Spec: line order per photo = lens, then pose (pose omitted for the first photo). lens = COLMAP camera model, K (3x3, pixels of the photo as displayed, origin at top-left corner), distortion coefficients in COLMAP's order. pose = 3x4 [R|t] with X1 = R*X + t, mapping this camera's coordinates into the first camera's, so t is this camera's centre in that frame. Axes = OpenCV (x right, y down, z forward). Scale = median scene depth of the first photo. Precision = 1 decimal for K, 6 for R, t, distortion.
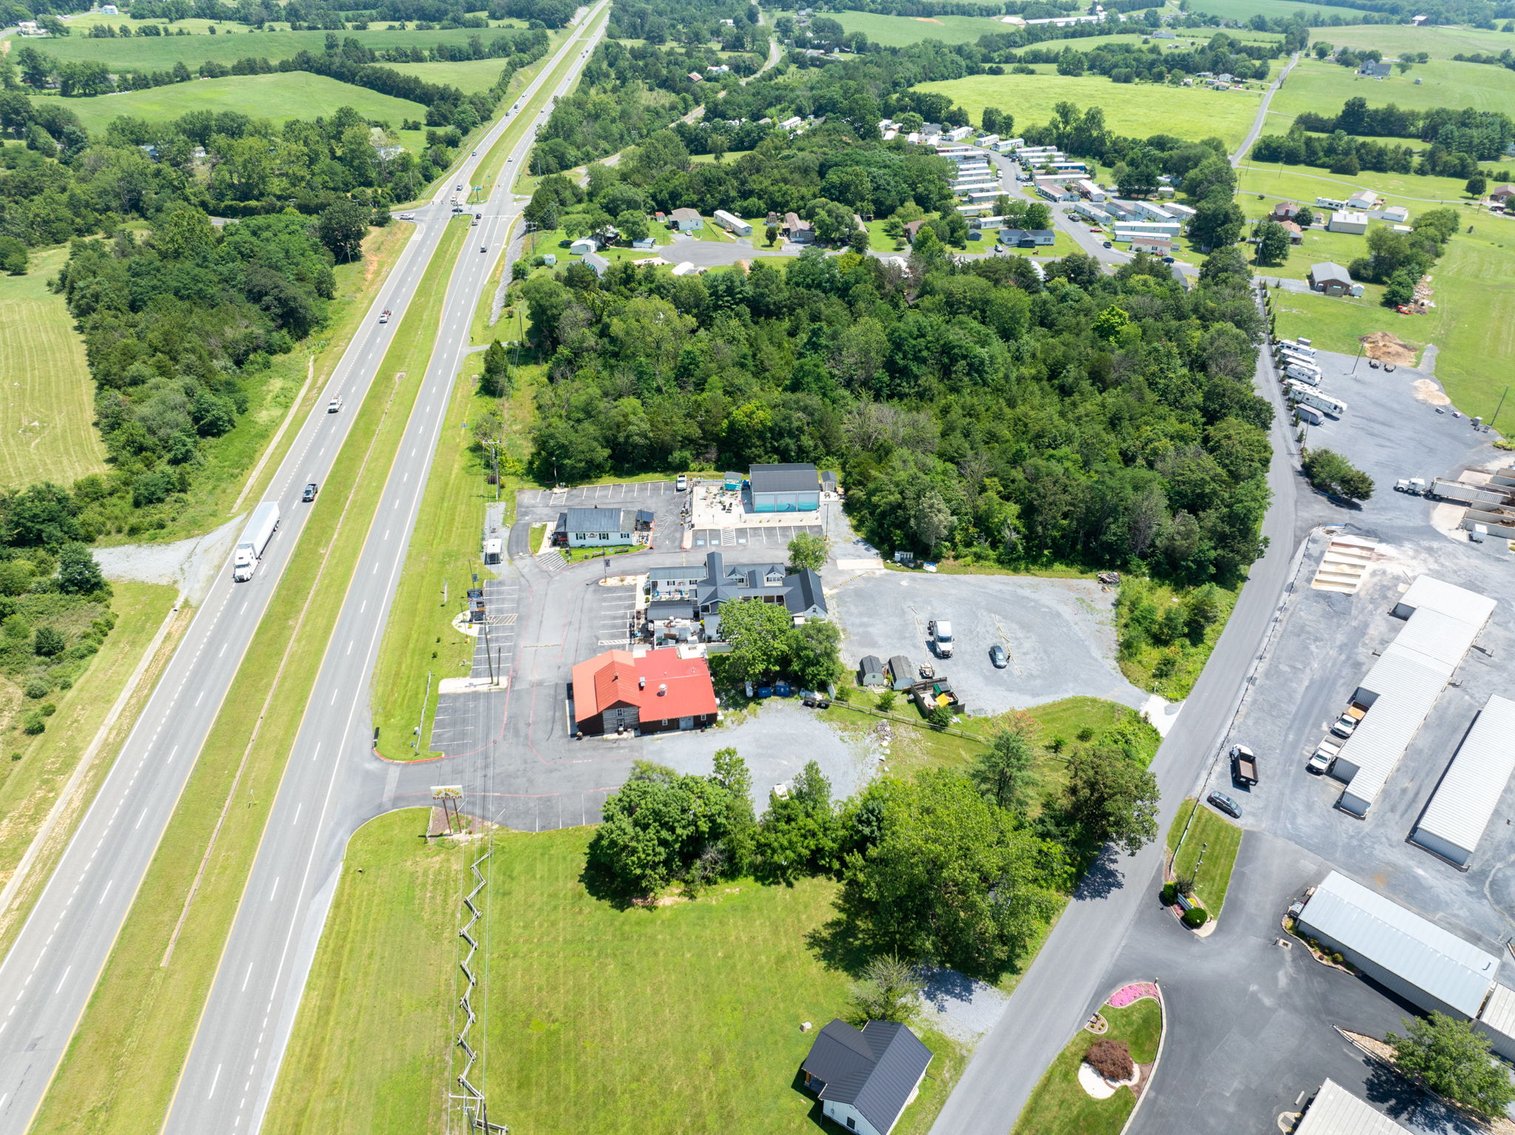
lens RADIAL K [[1070.1, 0, 755.9], [0, 1070.1, 546.1], [0, 0, 1]] dist [-0.046709, 0.016808]
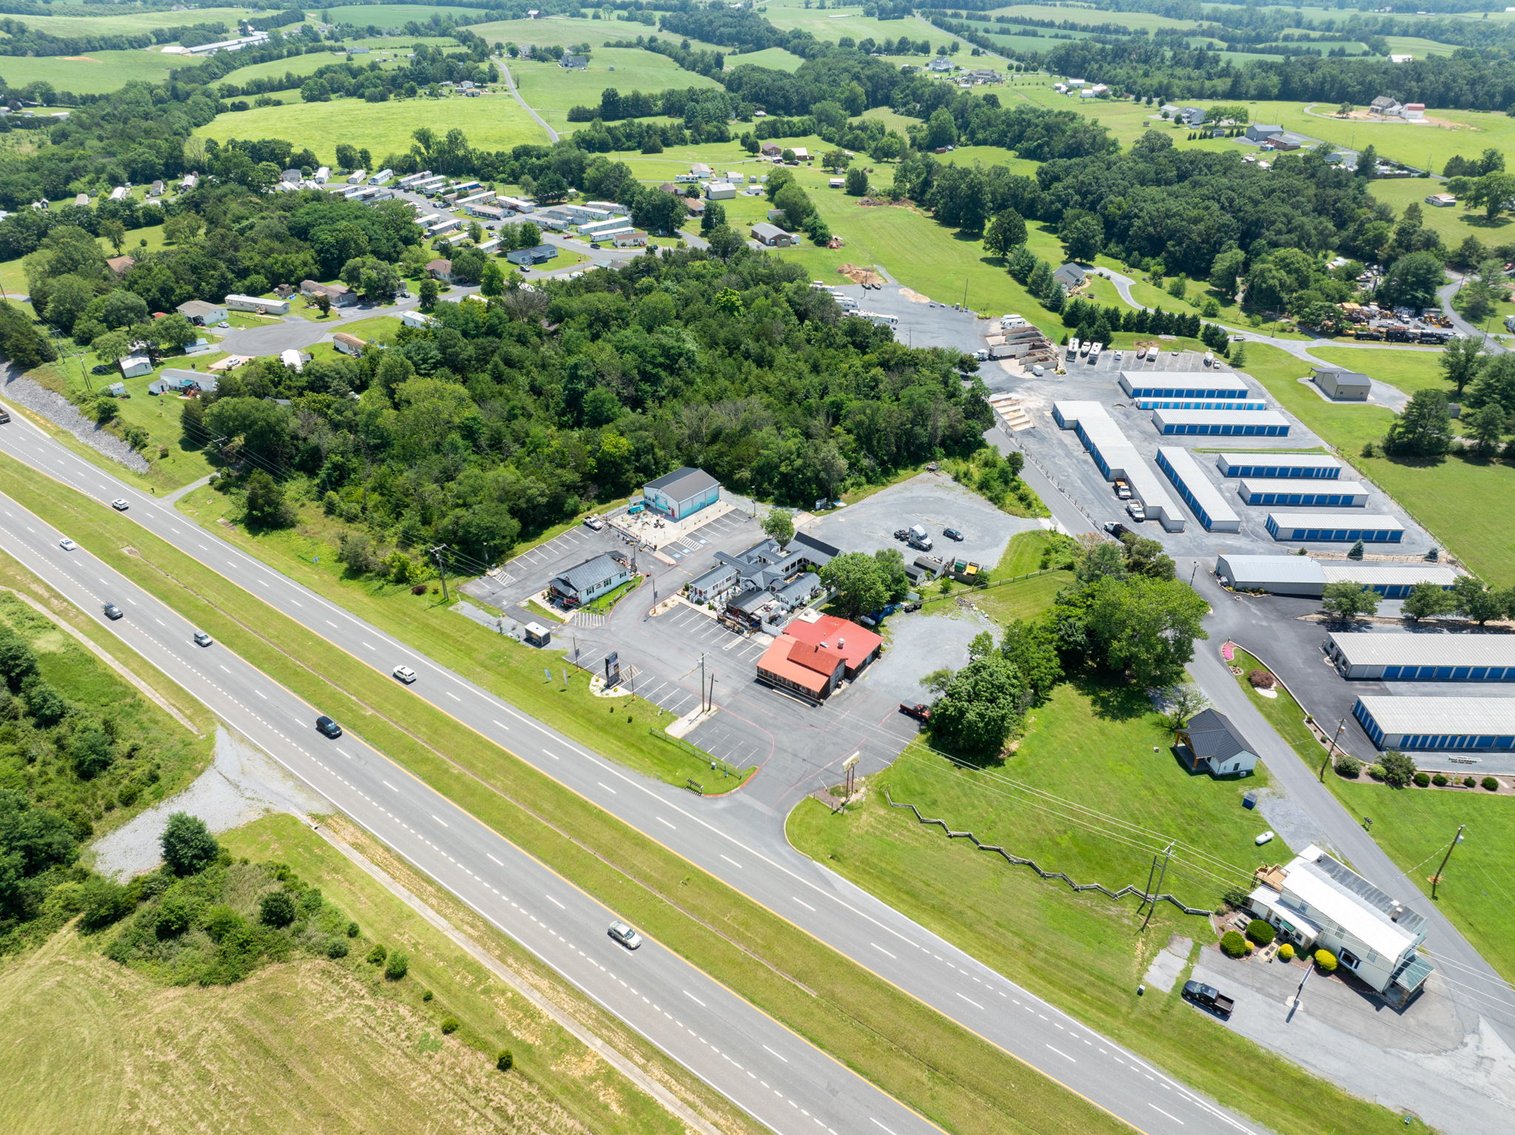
lens RADIAL K [[1070.1, 0, 750.5], [0, 1070.1, 549.7], [0, 0, 1]] dist [-0.046709, 0.016808]
pose [[0.723040, -0.360441, 0.589318, -0.662171], [0.360010, 0.924690, 0.123862, -0.121620], [-0.589581, 0.122604, 0.798350, 0.047125]]
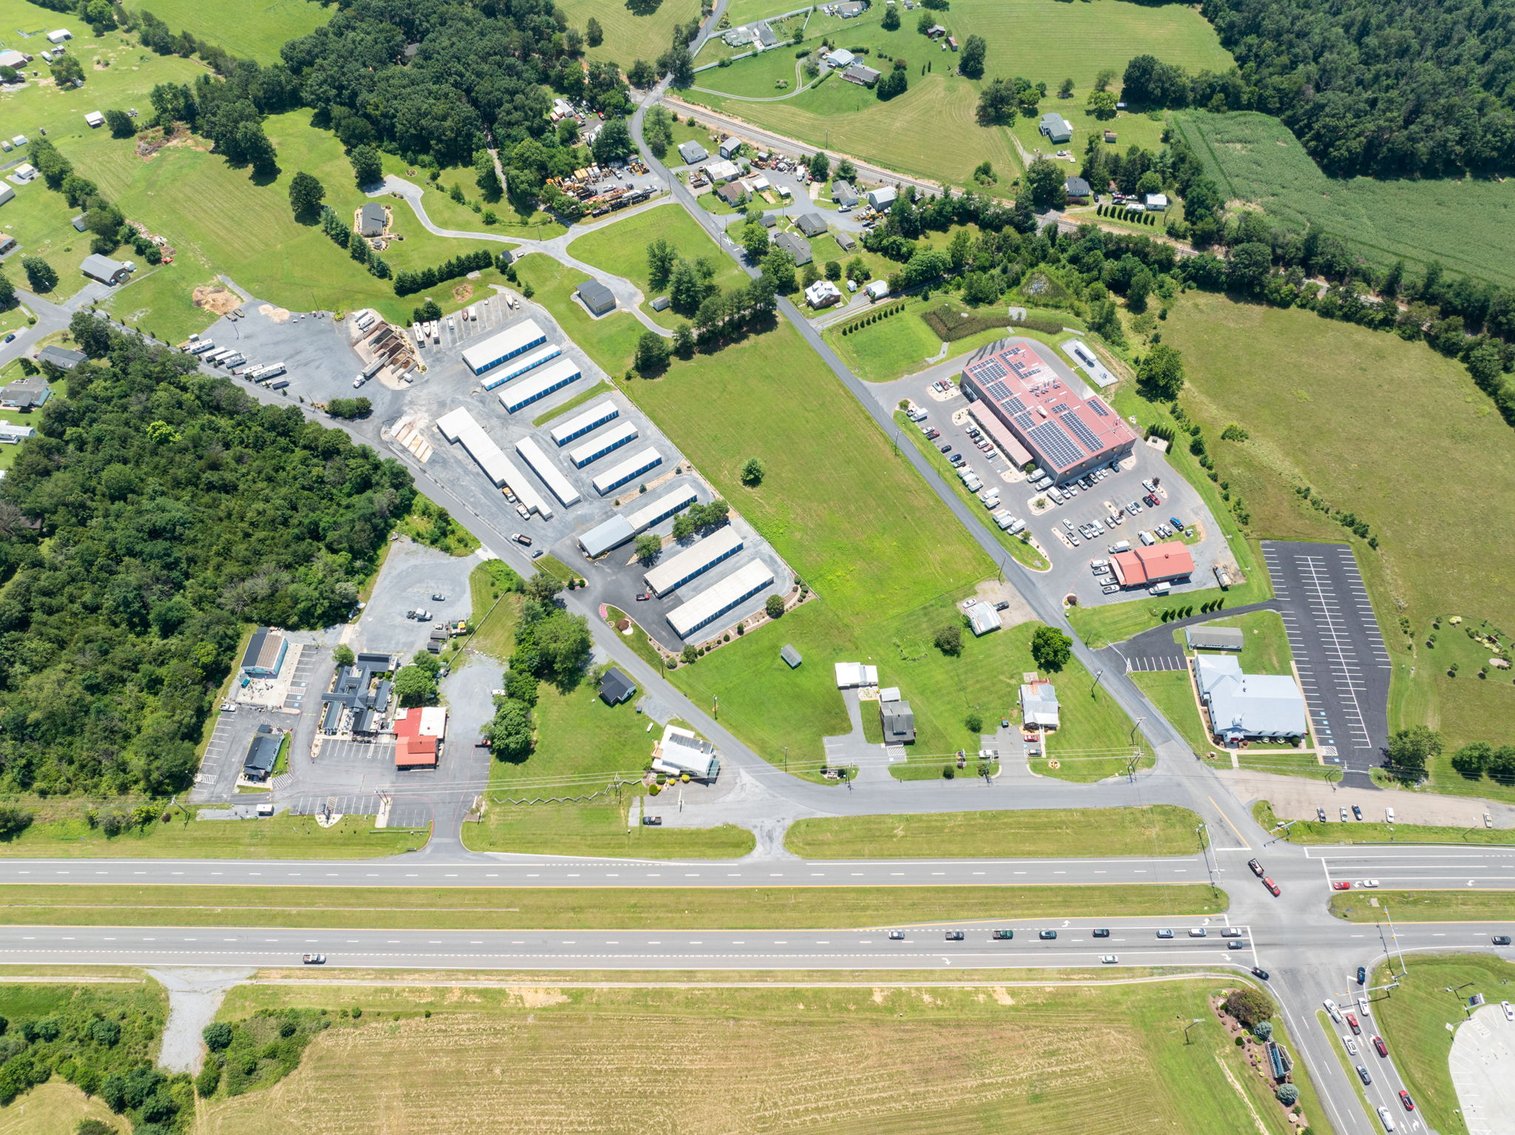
lens RADIAL K [[1070.1, 0, 748.9], [0, 1070.1, 571.5], [0, 0, 1]] dist [-0.046709, 0.016808]
pose [[0.142671, -0.829746, 0.539599, -0.738590], [0.511334, 0.528578, 0.677601, -0.966940], [-0.847457, 0.179241, 0.499689, -0.618240]]
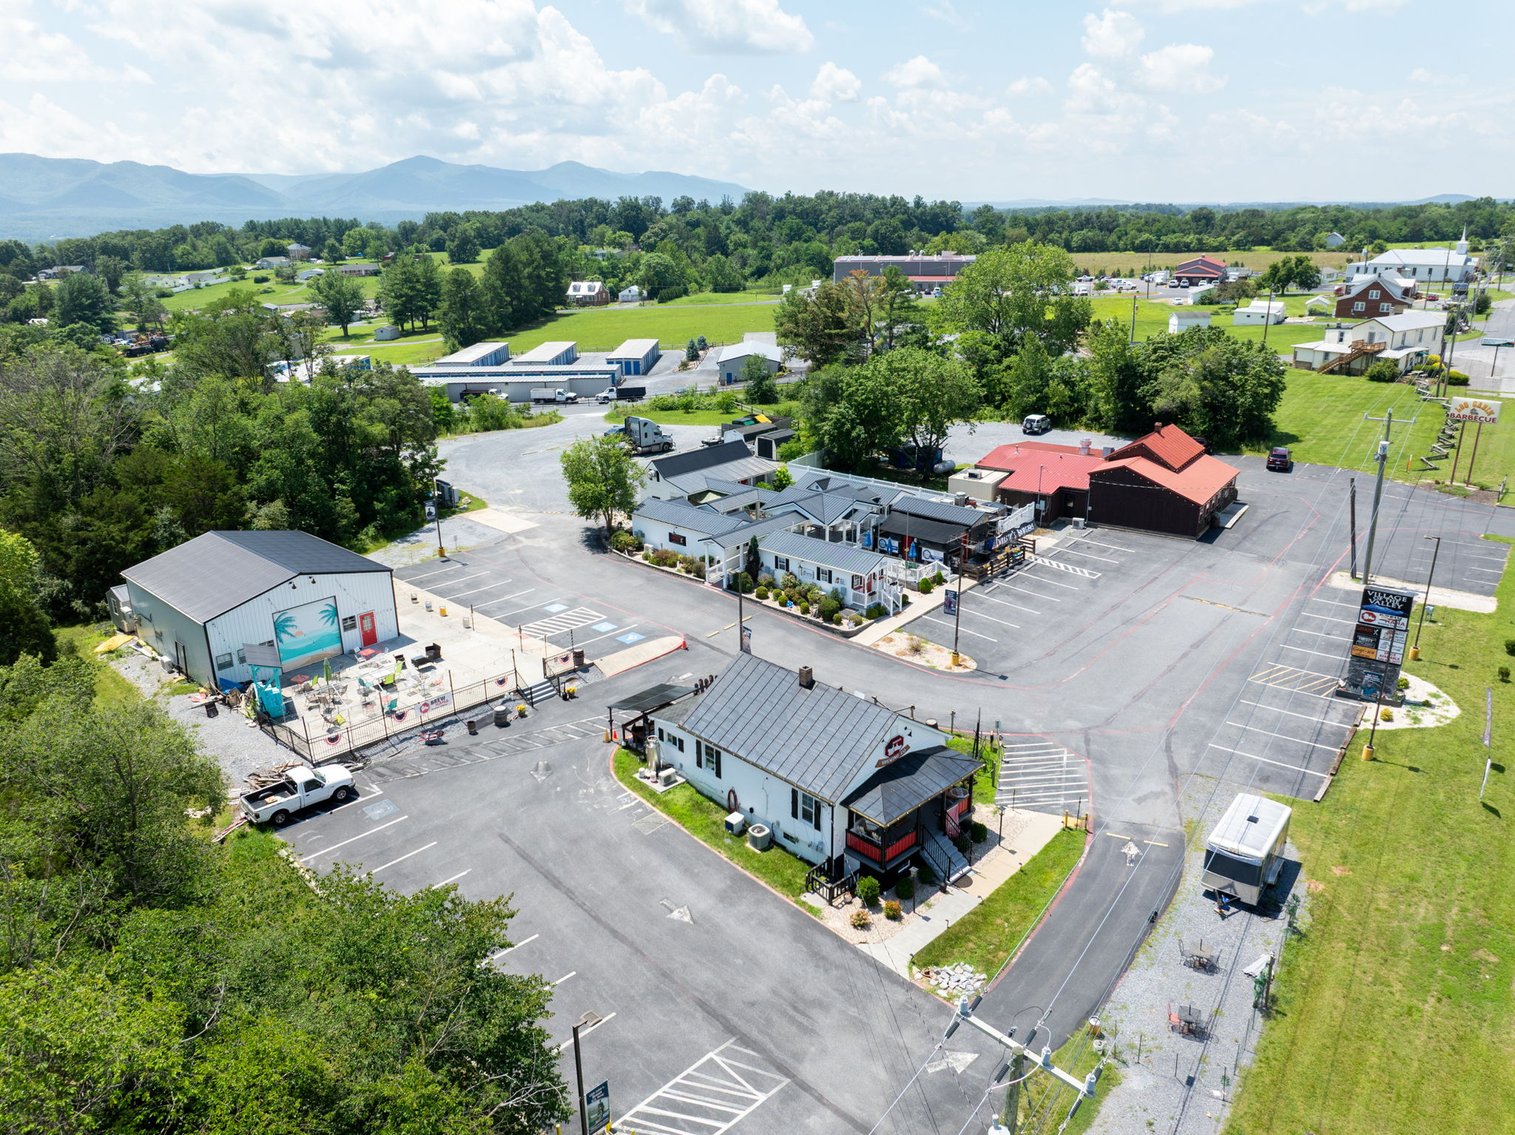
lens RADIAL K [[1070.1, 0, 761.0], [0, 1070.1, 570.2], [0, 0, 1]] dist [-0.046709, 0.016808]
pose [[-0.693393, -0.229579, 0.683007, -0.308677], [0.383482, 0.684921, 0.619536, -0.213165], [-0.610039, 0.691503, -0.386880, 1.091951]]
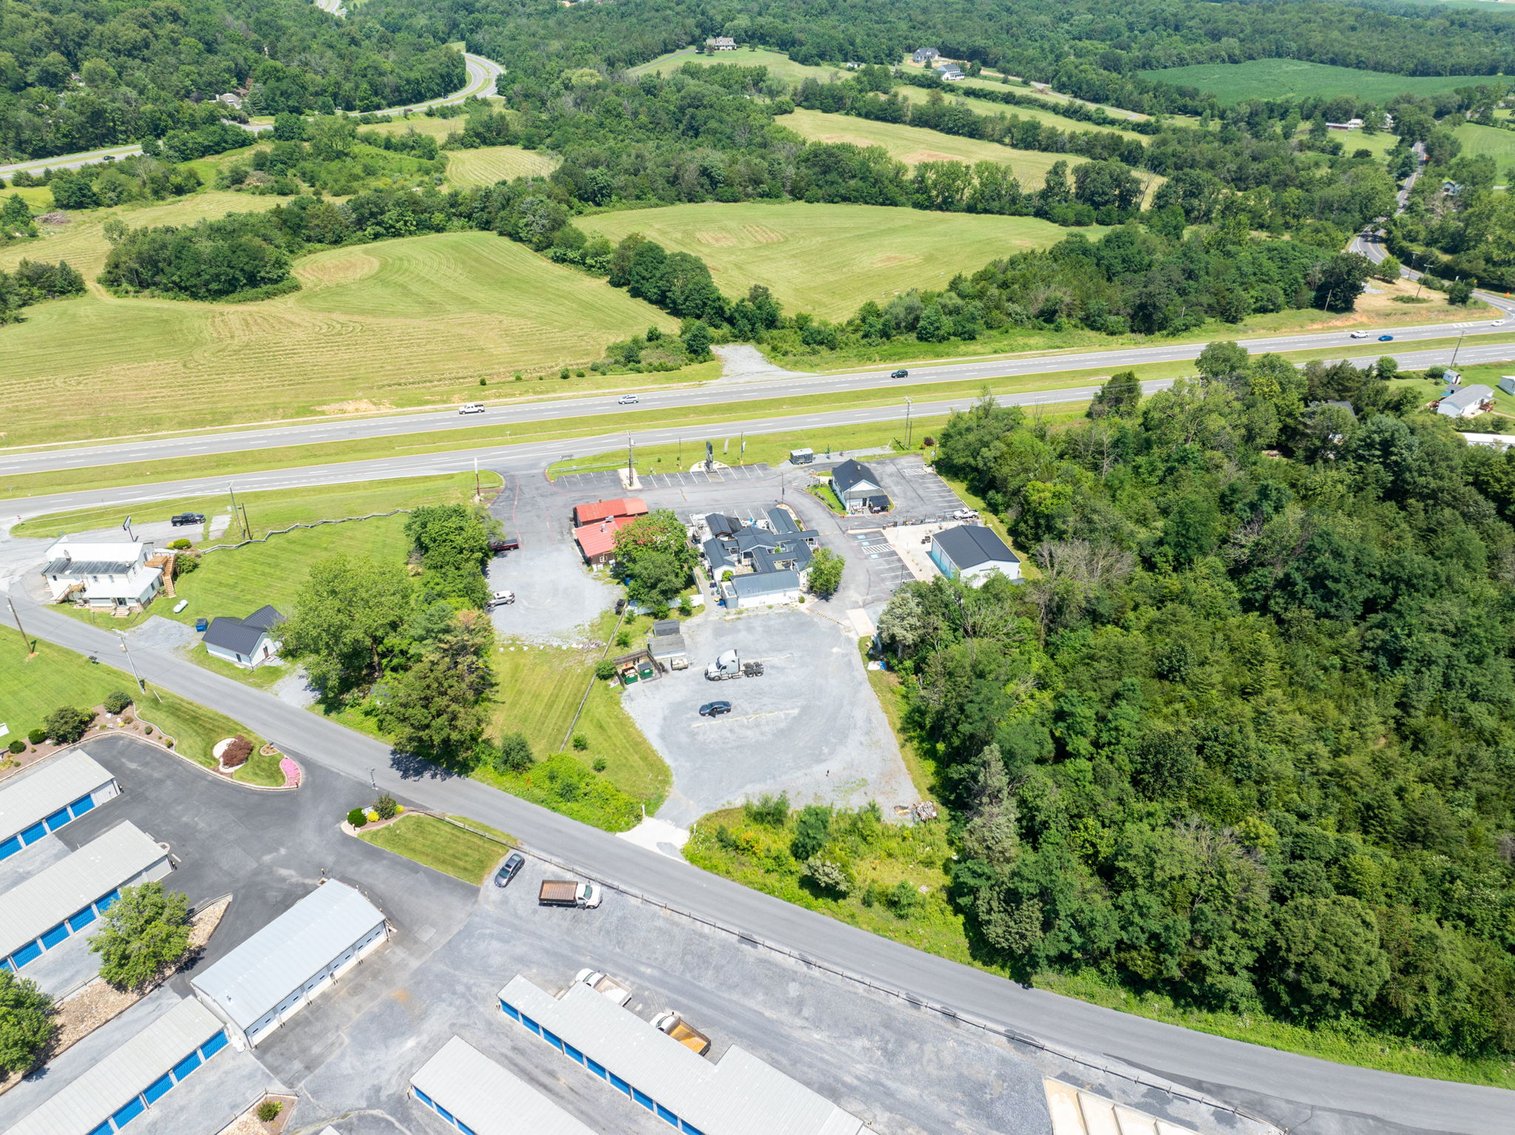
lens RADIAL K [[1070.1, 0, 754.4], [0, 1070.1, 553.5], [0, 0, 1]] dist [-0.046709, 0.016808]
pose [[0.175383, 0.493838, -0.851683, 0.826197], [-0.513633, 0.783923, 0.348778, -0.300529], [0.839894, 0.376283, 0.391138, 0.510159]]
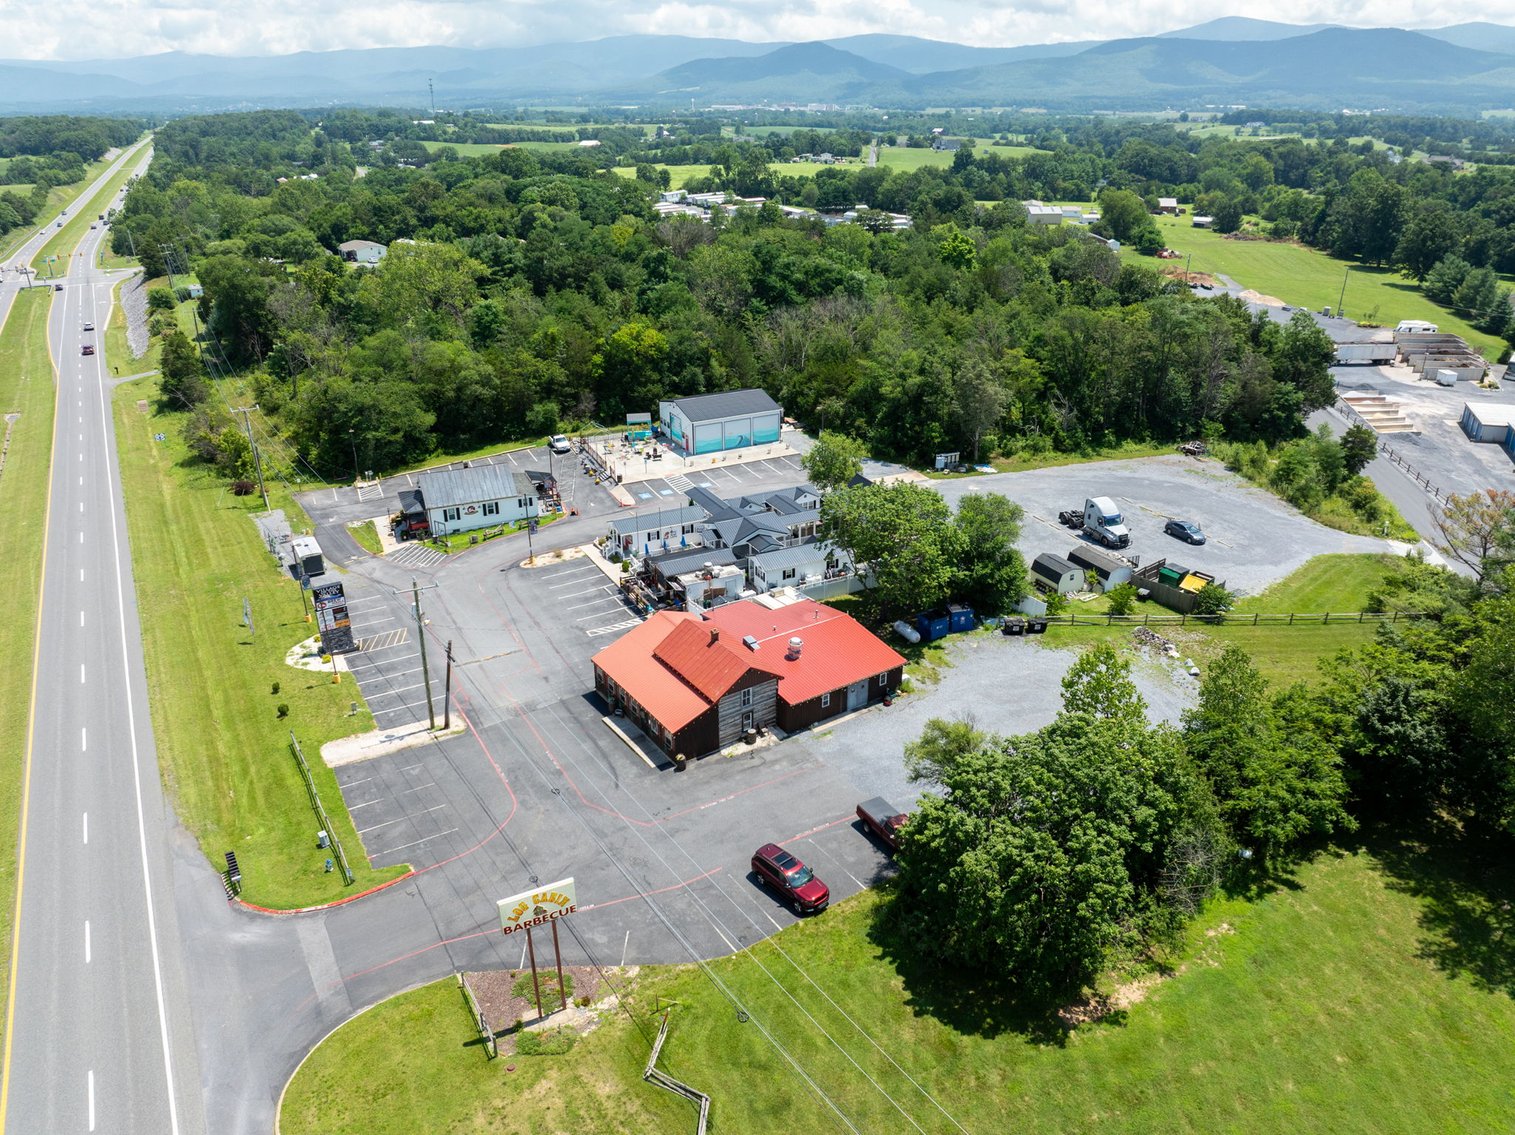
lens RADIAL K [[1070.1, 0, 756.1], [0, 1070.1, 585.9], [0, 0, 1]] dist [-0.046709, 0.016808]
pose [[0.922820, -0.175498, 0.342934, -0.218087], [0.210518, 0.975264, -0.067398, 0.105613], [-0.322623, 0.134390, 0.936939, 0.392359]]
